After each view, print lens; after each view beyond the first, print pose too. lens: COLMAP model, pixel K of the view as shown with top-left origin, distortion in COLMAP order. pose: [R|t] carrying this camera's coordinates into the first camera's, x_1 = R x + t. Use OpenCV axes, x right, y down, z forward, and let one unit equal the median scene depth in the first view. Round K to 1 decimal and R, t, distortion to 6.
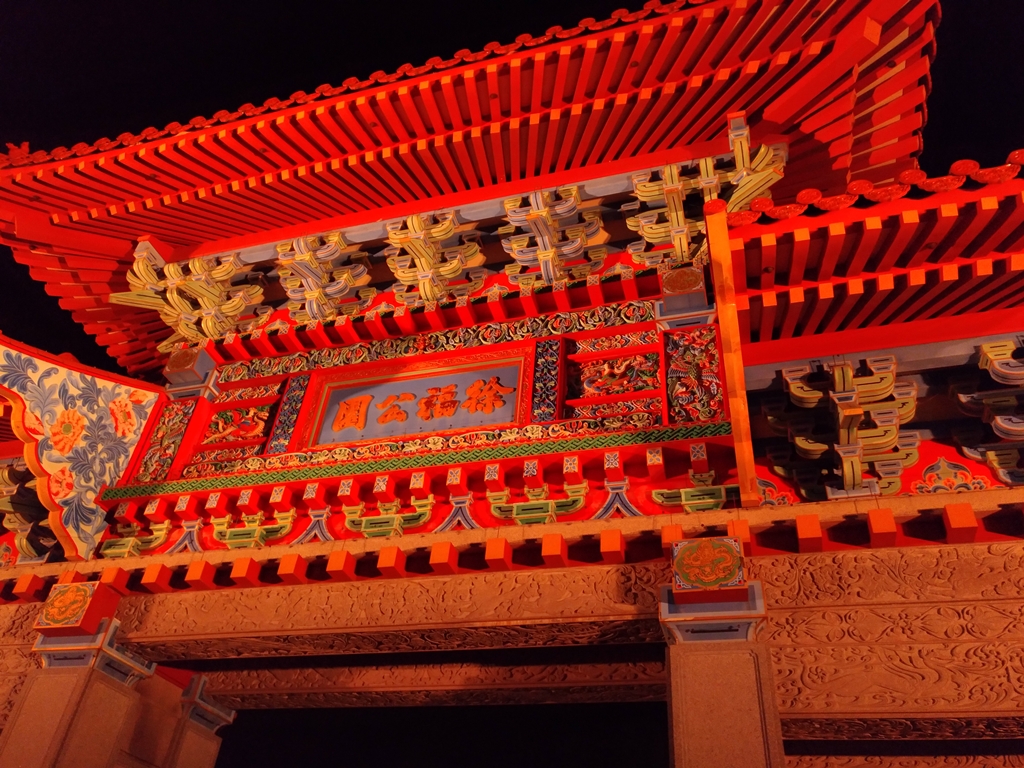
lens RADIAL K [[779.4, 0, 512.0], [0, 779.4, 384.0], [0, 0, 1]] dist [0.011484, 0.002829]
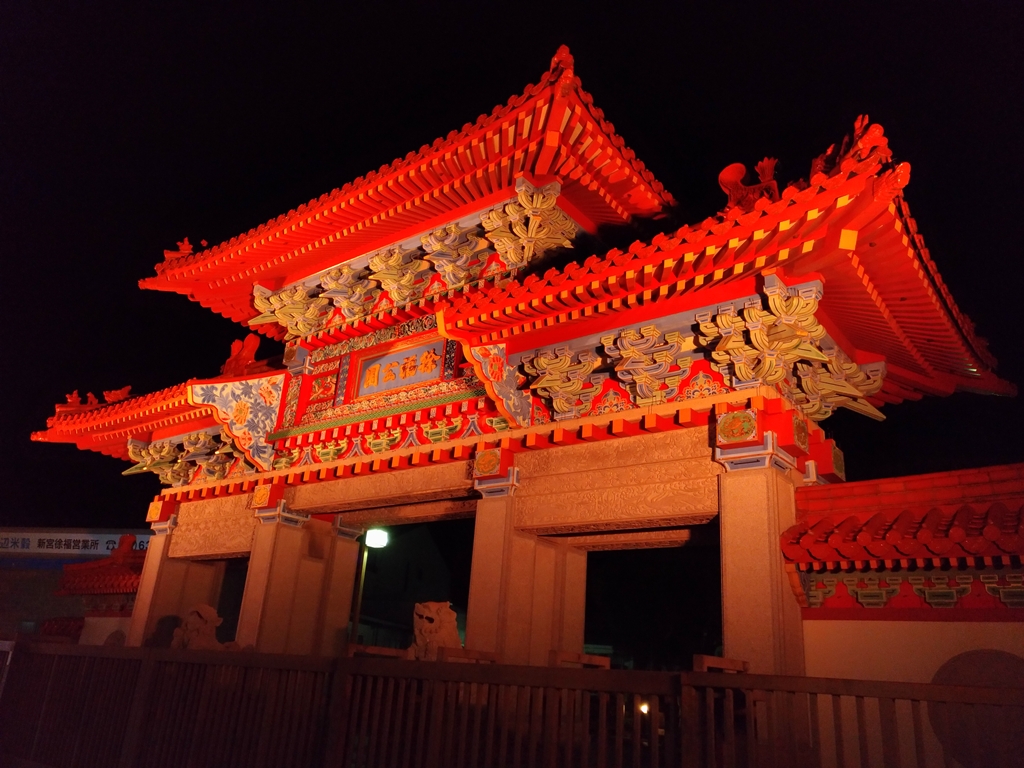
lens RADIAL K [[841.4, 0, 512.0], [0, 841.4, 384.0], [0, 0, 1]] dist [0.003994, 0.000673]
pose [[0.924348, -0.135415, -0.356713, 0.779249], [0.231529, 0.942172, 0.242295, -0.339977], [0.303274, -0.306554, 0.902247, -0.647874]]
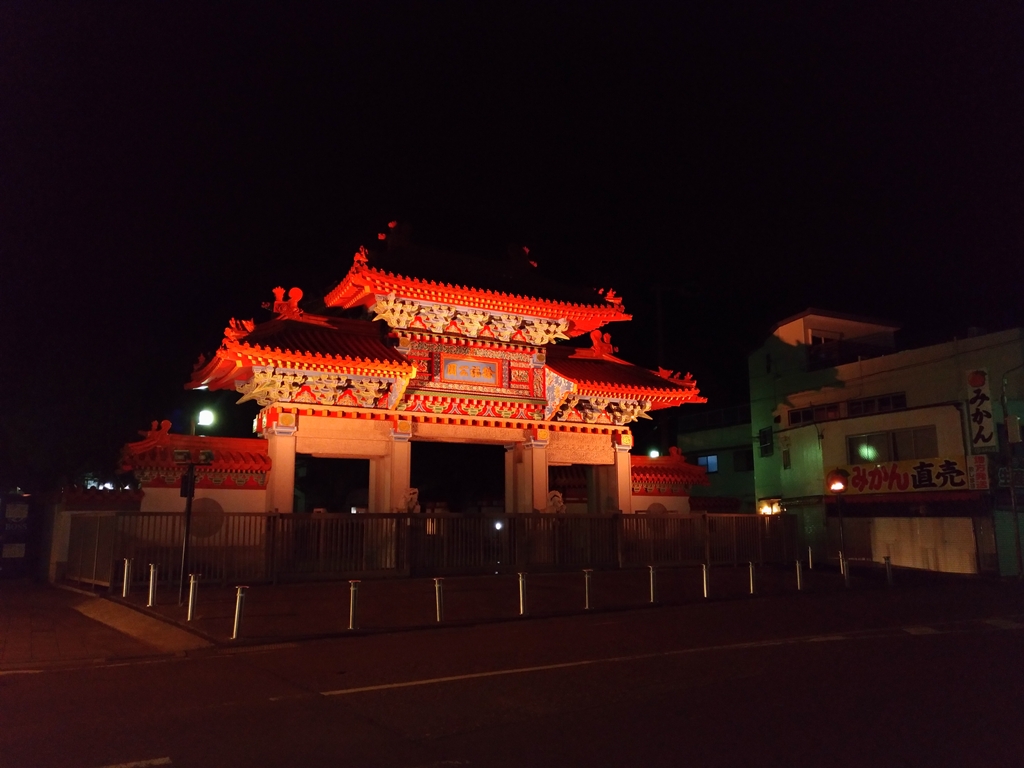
lens RADIAL K [[841.4, 0, 512.0], [0, 841.4, 384.0], [0, 0, 1]] dist [0.003994, 0.000673]
pose [[0.646538, 0.053530, 0.761001, -2.831817], [-0.413132, 0.863170, 0.290275, -1.083556], [-0.641335, -0.502068, 0.580187, -1.326944]]
